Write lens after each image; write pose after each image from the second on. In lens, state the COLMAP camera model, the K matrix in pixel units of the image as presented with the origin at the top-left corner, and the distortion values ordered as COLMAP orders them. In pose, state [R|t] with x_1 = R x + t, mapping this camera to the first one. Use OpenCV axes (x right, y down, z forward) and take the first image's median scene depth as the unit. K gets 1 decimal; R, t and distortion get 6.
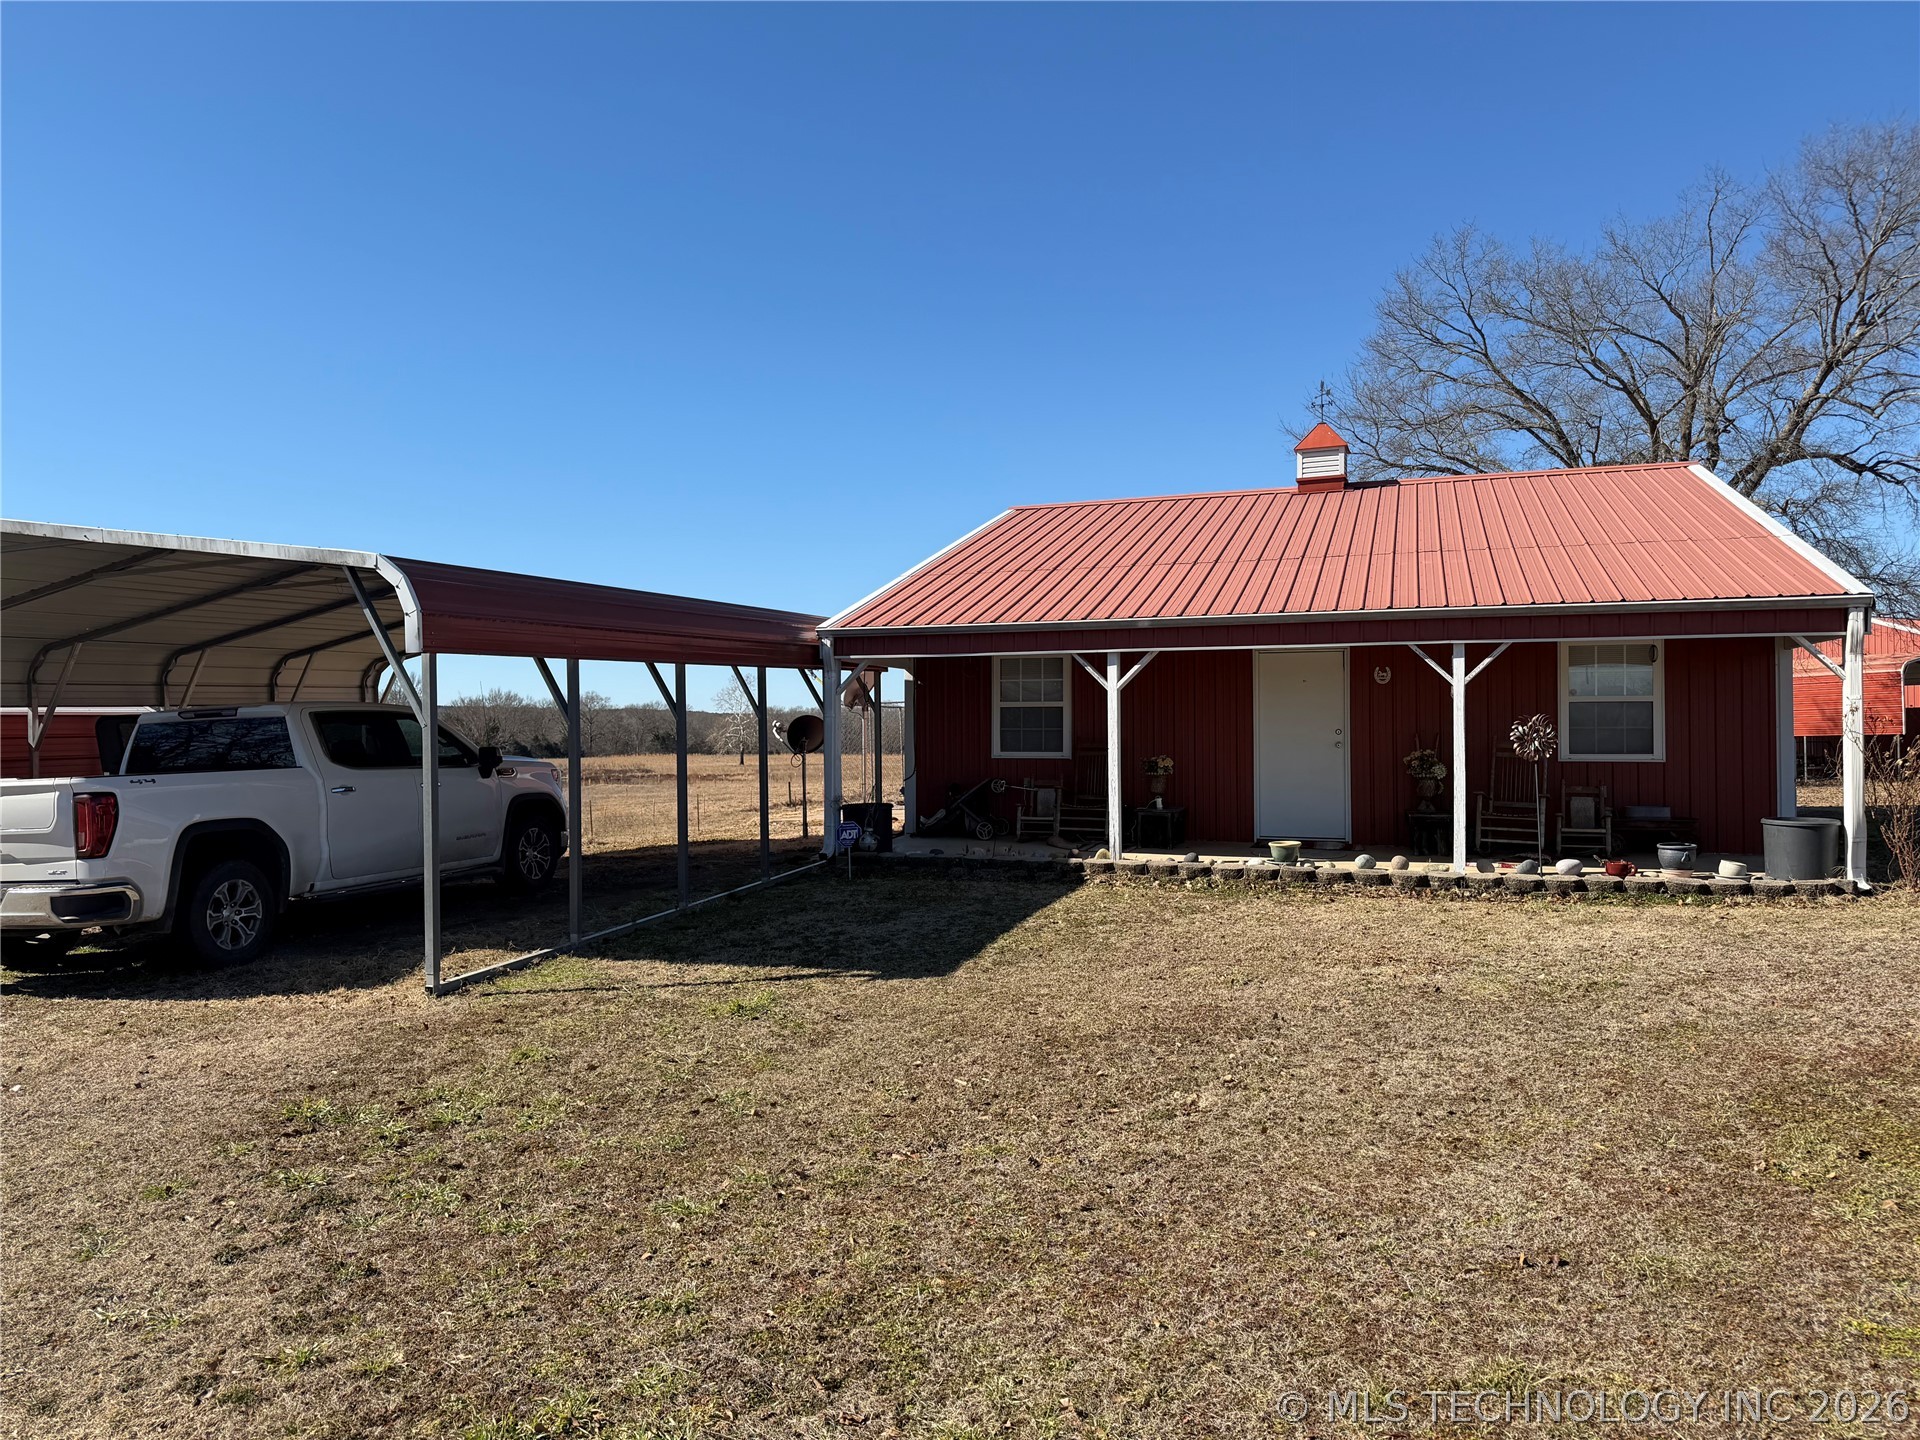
lens RADIAL K [[1317.4, 0, 957.4], [0, 1317.4, 719.6], [0, 0, 1]] dist [0.044607, -0.018026]
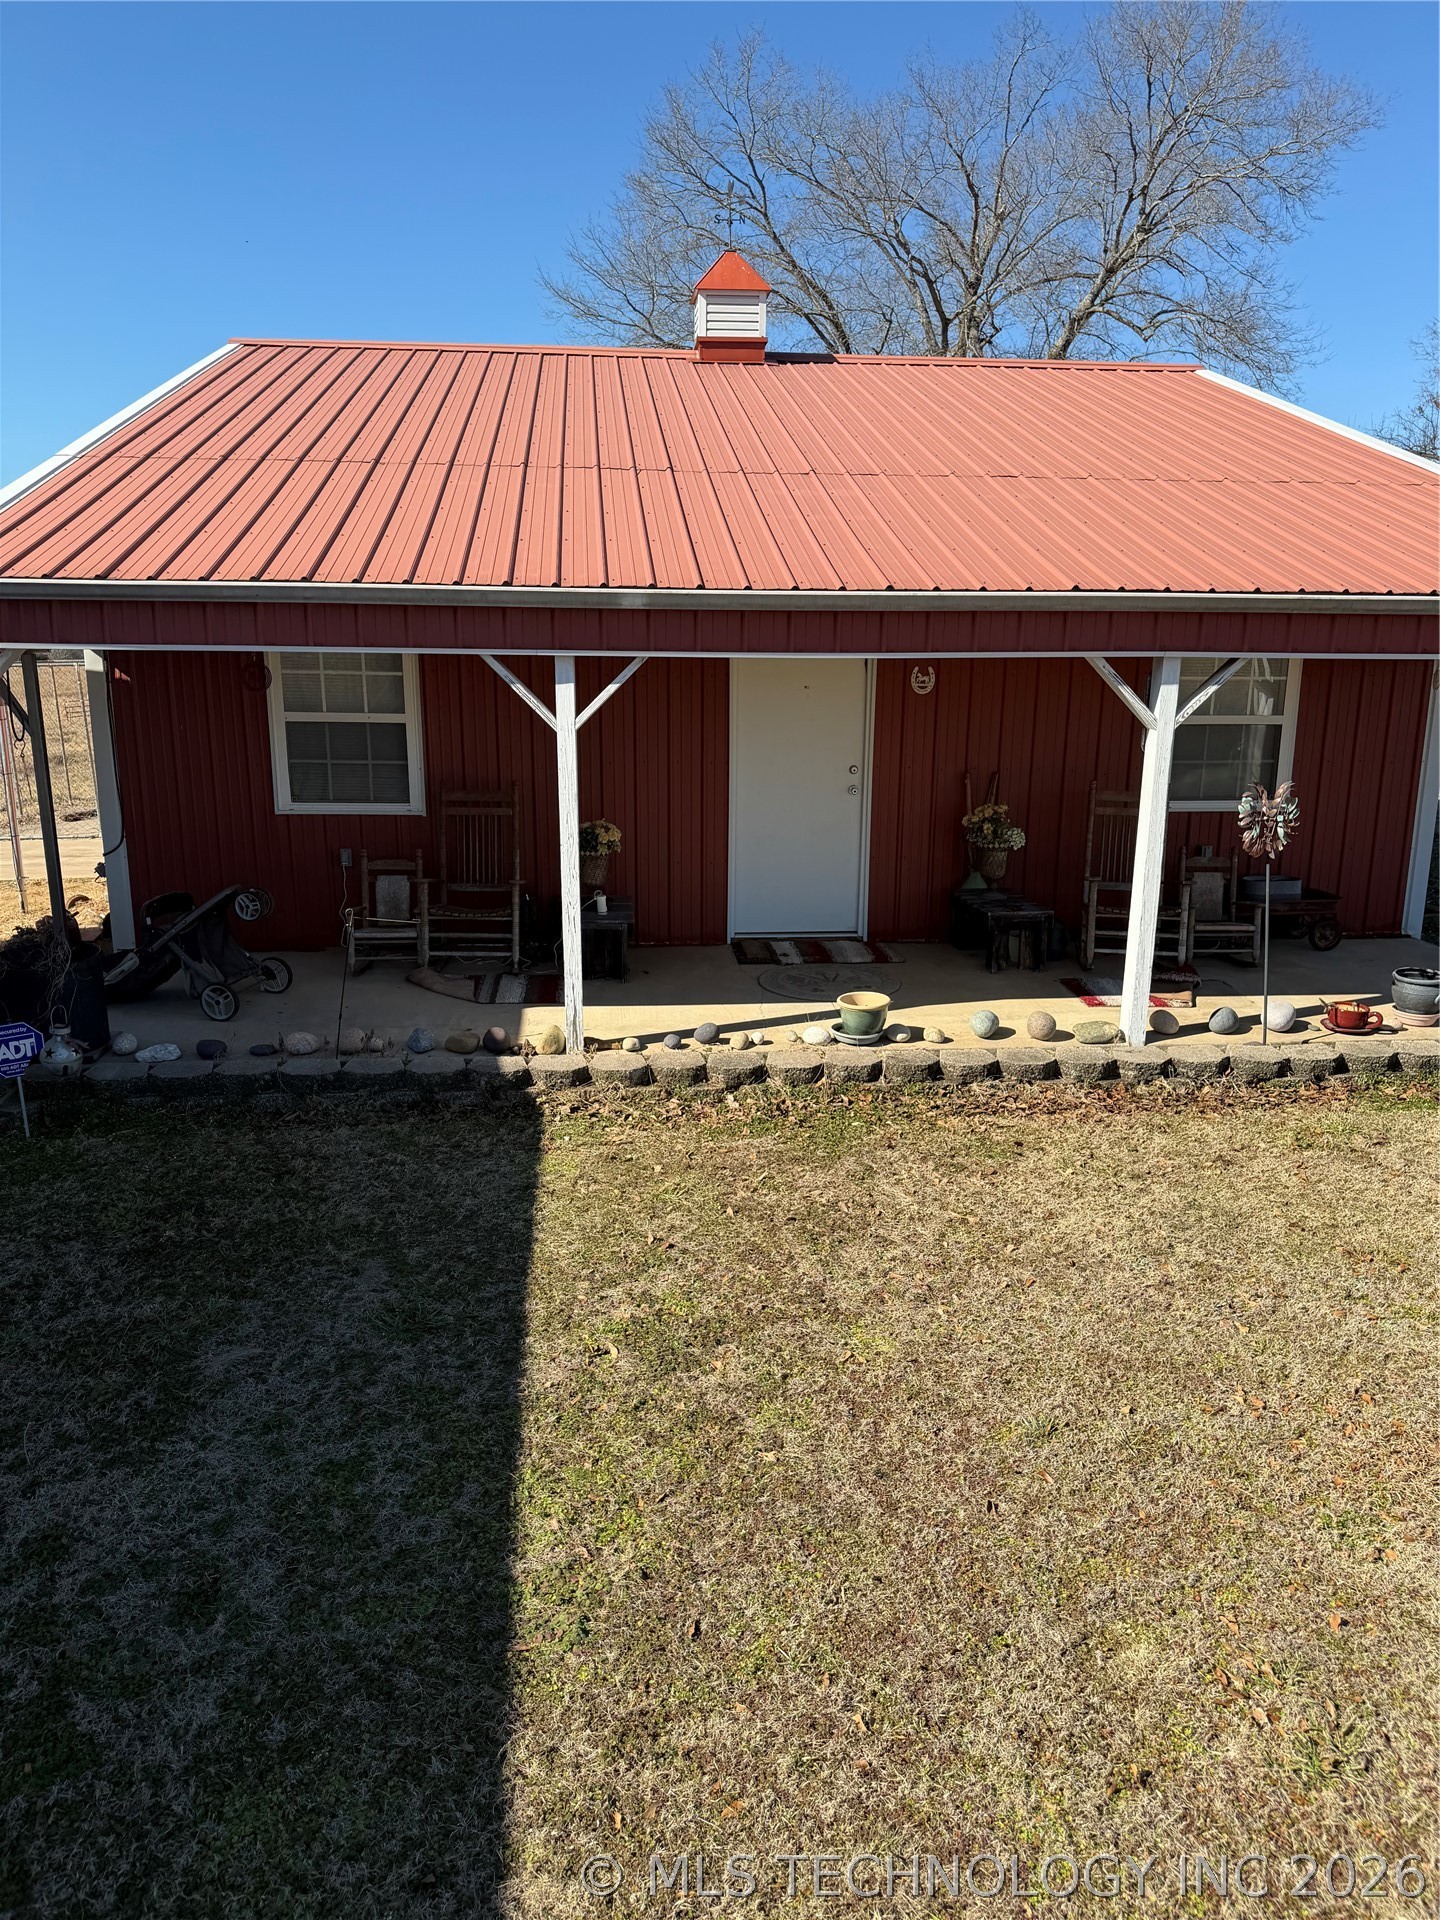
lens RADIAL K [[1317.4, 0, 722.8], [0, 1317.4, 977.0], [0, 0, 1]] dist [0.044607, -0.018026]
pose [[0.910925, -0.090706, 0.402478, -0.037389], [-0.015041, 0.967583, 0.252105, -0.053524], [-0.412298, -0.235703, 0.880031, 0.438312]]
